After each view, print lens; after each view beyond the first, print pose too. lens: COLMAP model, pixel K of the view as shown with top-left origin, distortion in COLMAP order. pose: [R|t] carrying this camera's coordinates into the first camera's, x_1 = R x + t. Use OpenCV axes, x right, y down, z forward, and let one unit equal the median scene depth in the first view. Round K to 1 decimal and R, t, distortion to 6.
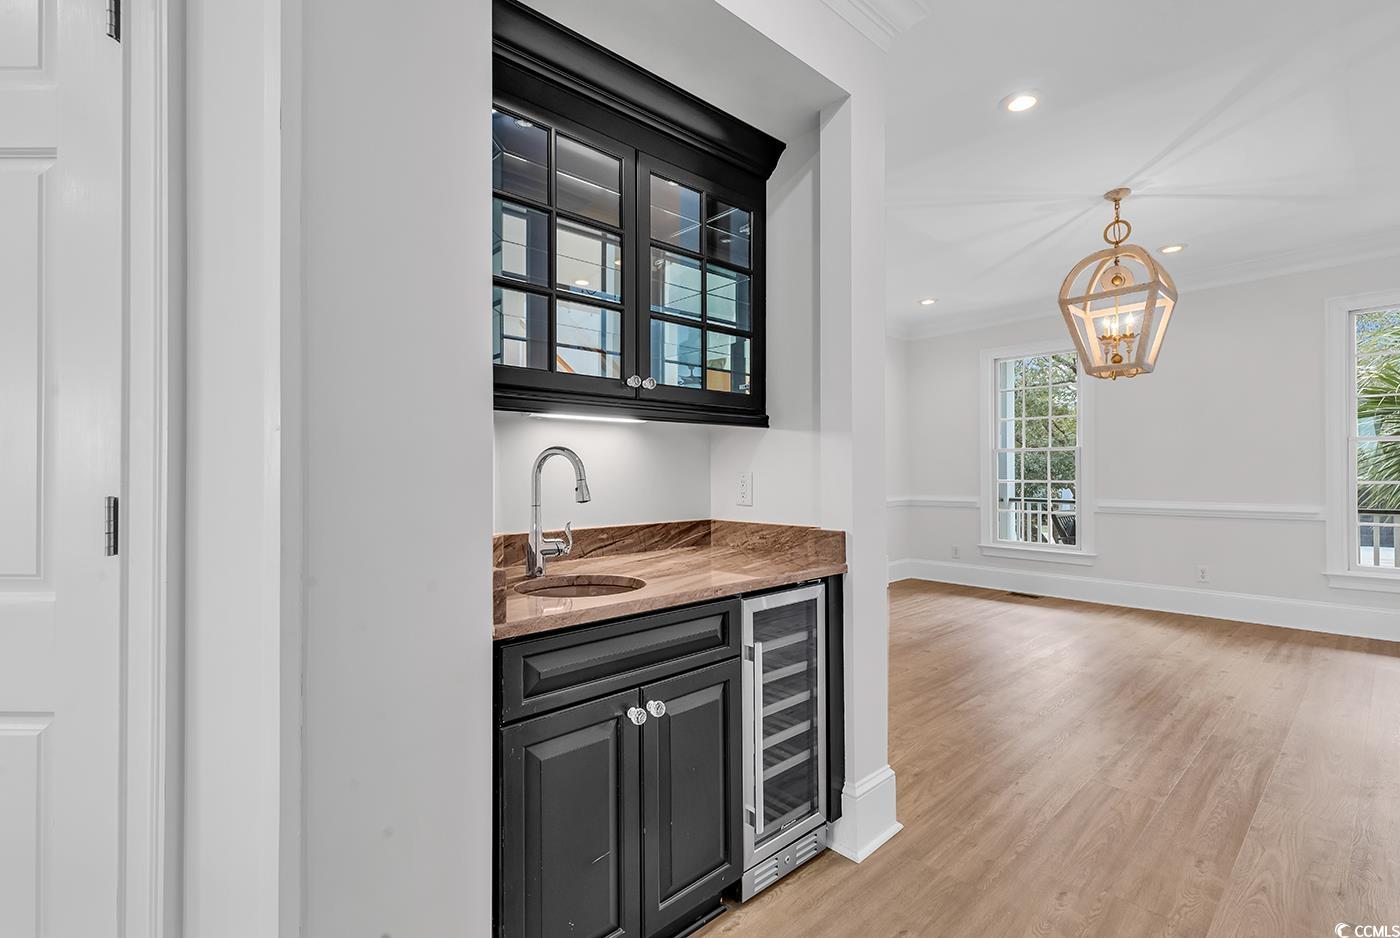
lens RADIAL K [[636.9, 0, 700.0], [0, 636.9, 469.0], [0, 0, 1]] dist [-0.000055, -0.000061]
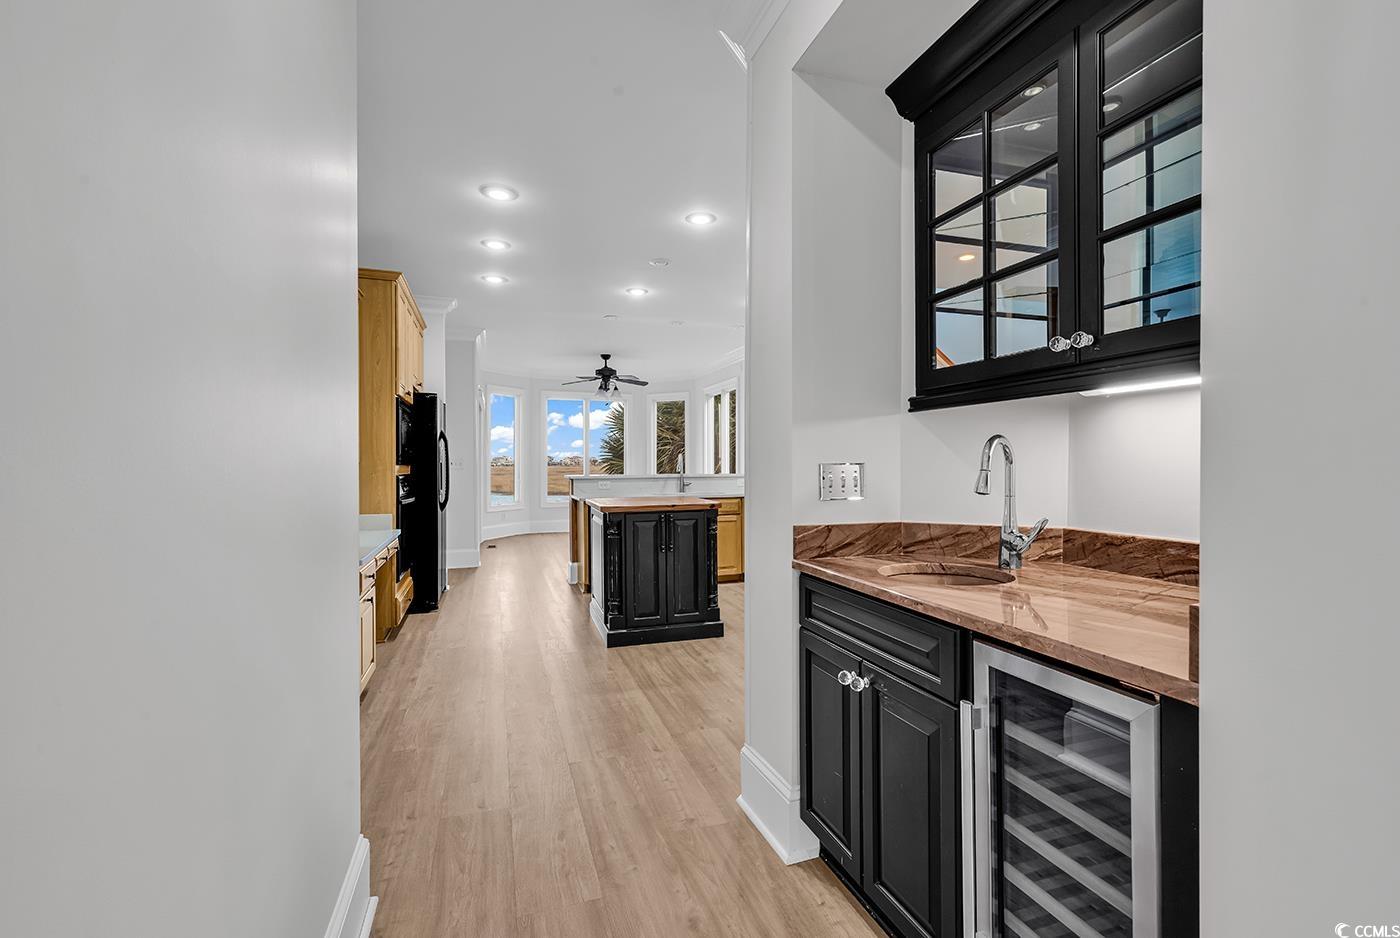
lens RADIAL K [[636.9, 0, 700.0], [0, 636.9, 469.0], [0, 0, 1]] dist [-0.000055, -0.000061]
pose [[-0.444298, 0.017309, -0.895712, 0.790358], [0.013143, 0.999832, 0.012802, -0.003185], [0.895783, -0.006084, -0.444451, 0.962865]]
